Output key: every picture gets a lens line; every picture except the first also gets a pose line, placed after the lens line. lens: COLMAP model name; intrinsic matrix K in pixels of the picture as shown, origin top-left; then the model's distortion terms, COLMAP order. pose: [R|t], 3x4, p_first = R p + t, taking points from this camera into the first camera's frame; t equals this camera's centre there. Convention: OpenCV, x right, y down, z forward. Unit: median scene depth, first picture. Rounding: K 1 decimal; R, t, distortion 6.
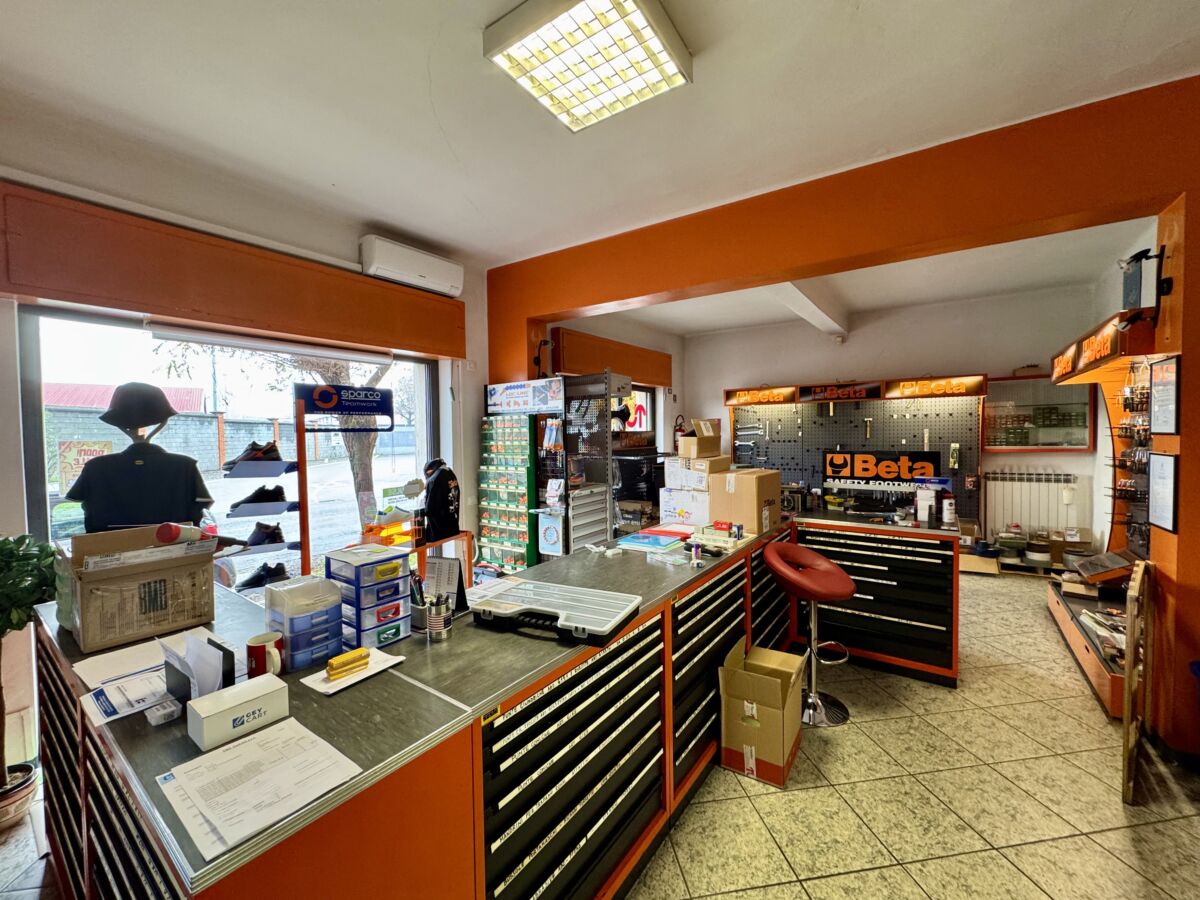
lens RADIAL K [[477.0, 0, 599.8], [0, 477.0, 448.9], [0, 0, 1]] dist [0.000077, 0.000415]
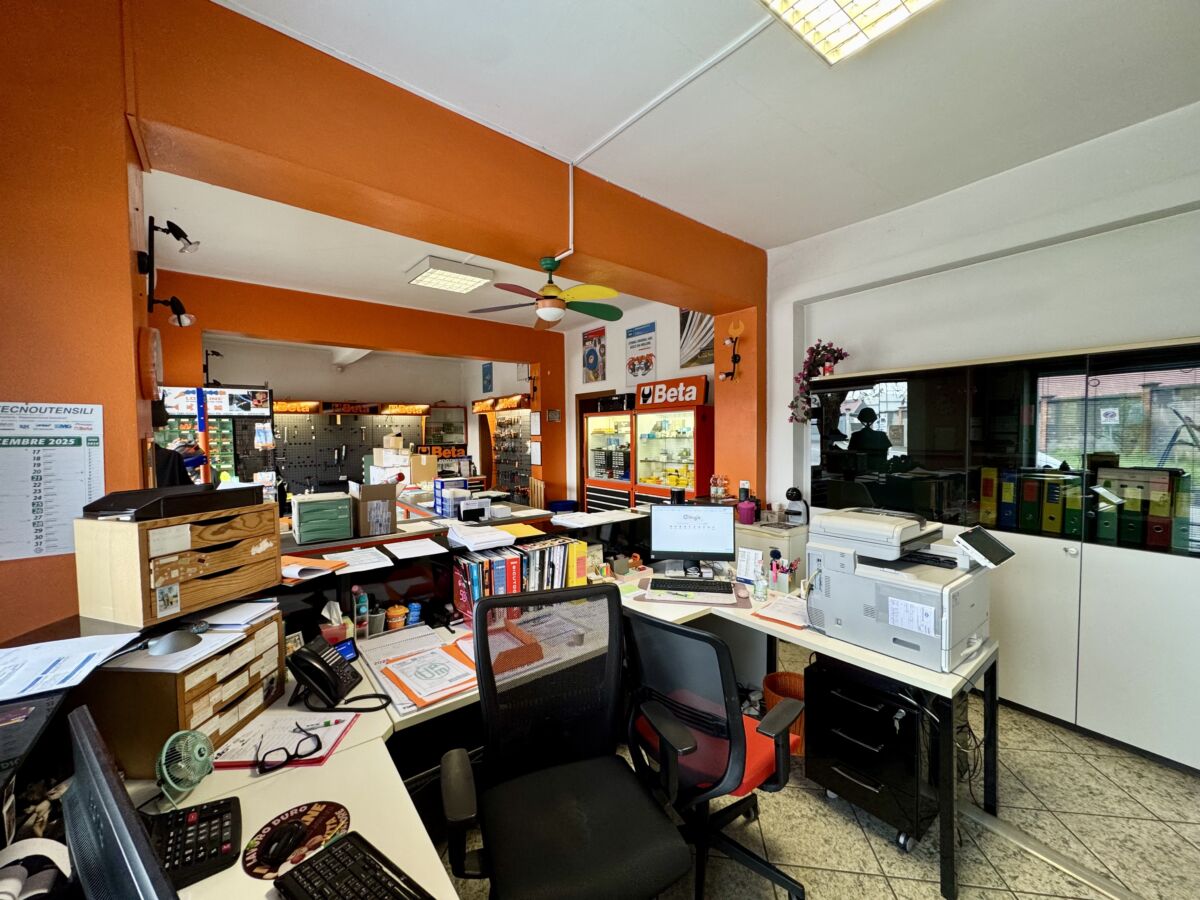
lens RADIAL K [[477.0, 0, 603.9], [0, 477.0, 450.4], [0, 0, 1]] dist [0.000077, 0.000415]
pose [[0.279982, -0.025951, 0.959654, -0.706520], [0.038111, 0.999147, 0.015900, 0.014470], [-0.959248, 0.032122, 0.280732, -0.130039]]
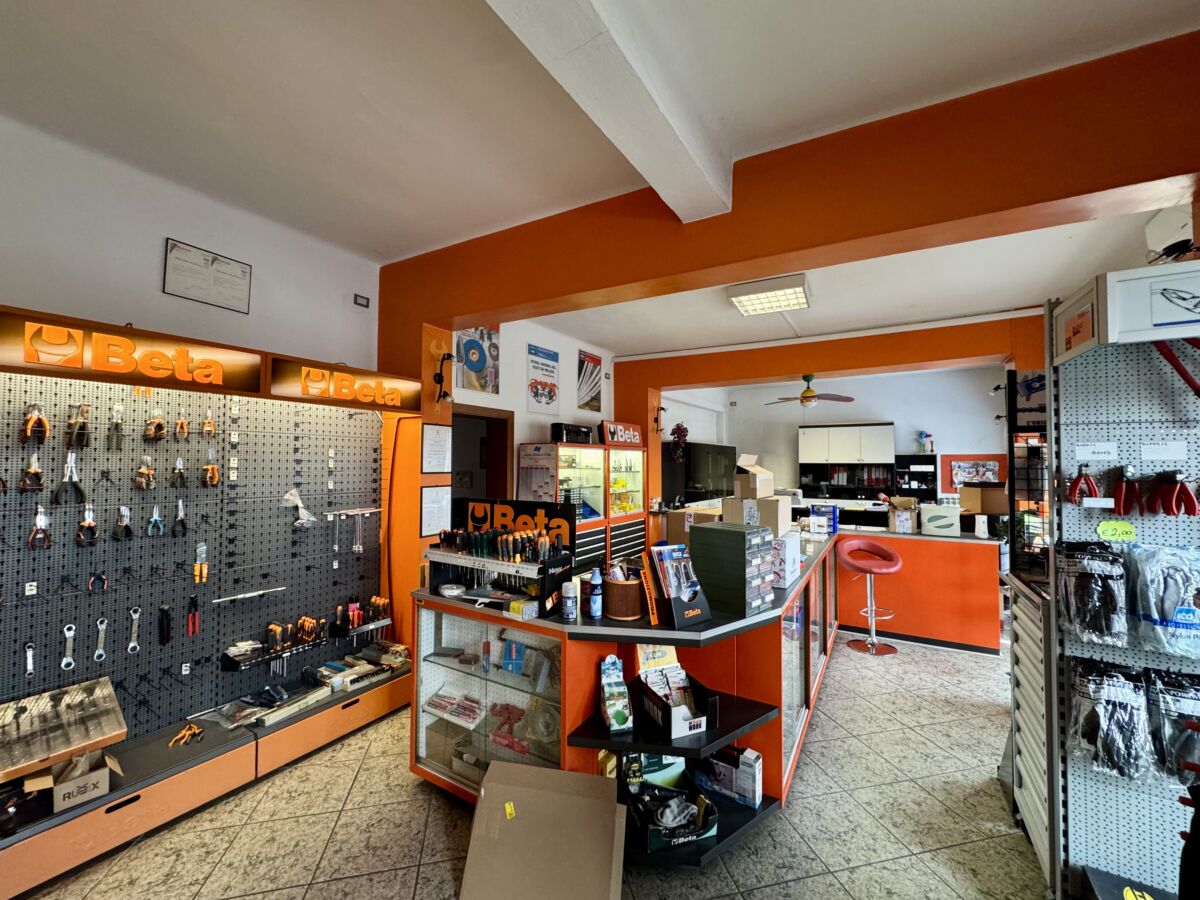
lens RADIAL K [[477.0, 0, 600.2], [0, 477.0, 450.6], [0, 0, 1]] dist [0.000077, 0.000415]
pose [[-0.996309, 0.010322, -0.085215, 0.324482], [0.009740, 0.999926, 0.007243, -0.044929], [0.085283, 0.006386, -0.996336, 1.052205]]
